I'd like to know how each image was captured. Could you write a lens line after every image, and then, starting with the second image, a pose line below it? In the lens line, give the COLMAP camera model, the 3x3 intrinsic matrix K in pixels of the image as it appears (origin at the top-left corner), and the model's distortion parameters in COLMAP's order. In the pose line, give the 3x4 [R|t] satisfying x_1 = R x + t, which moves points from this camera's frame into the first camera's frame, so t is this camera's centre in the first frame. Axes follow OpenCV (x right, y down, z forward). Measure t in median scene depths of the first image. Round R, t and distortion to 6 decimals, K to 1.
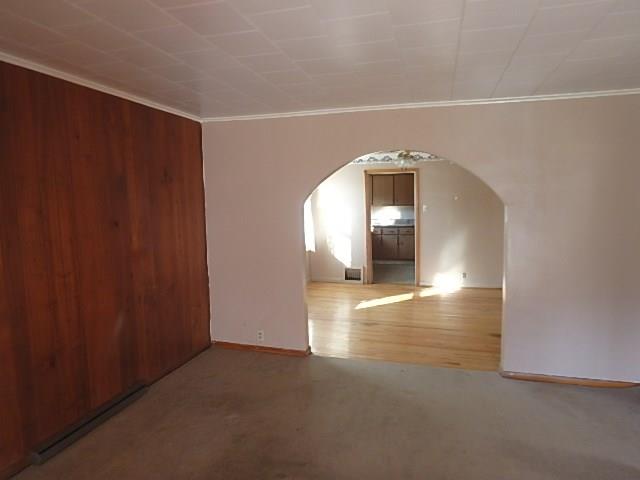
lens RADIAL K [[398.5, 0, 323.1], [0, 398.5, 234.8], [0, 0, 1]] dist [-0.032064, 0.010518]
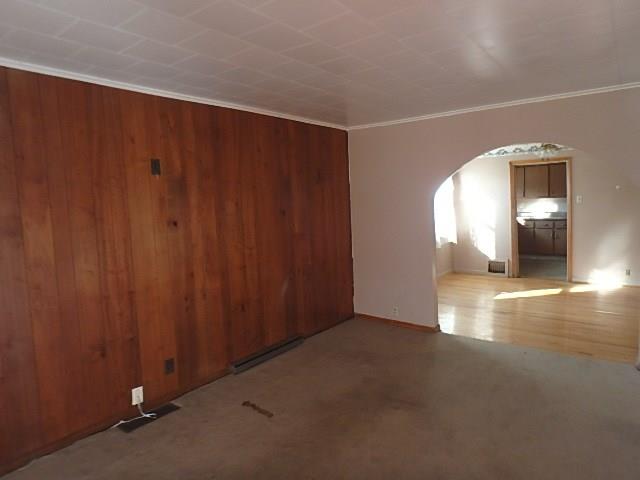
lens RADIAL K [[398.5, 0, 321.0], [0, 398.5, 233.8], [0, 0, 1]] dist [-0.032064, 0.010518]
pose [[0.924719, 0.011877, -0.380464, 0.080622], [-0.009227, 0.999919, 0.008787, 0.020997], [0.380538, -0.004615, 0.924754, -0.149555]]
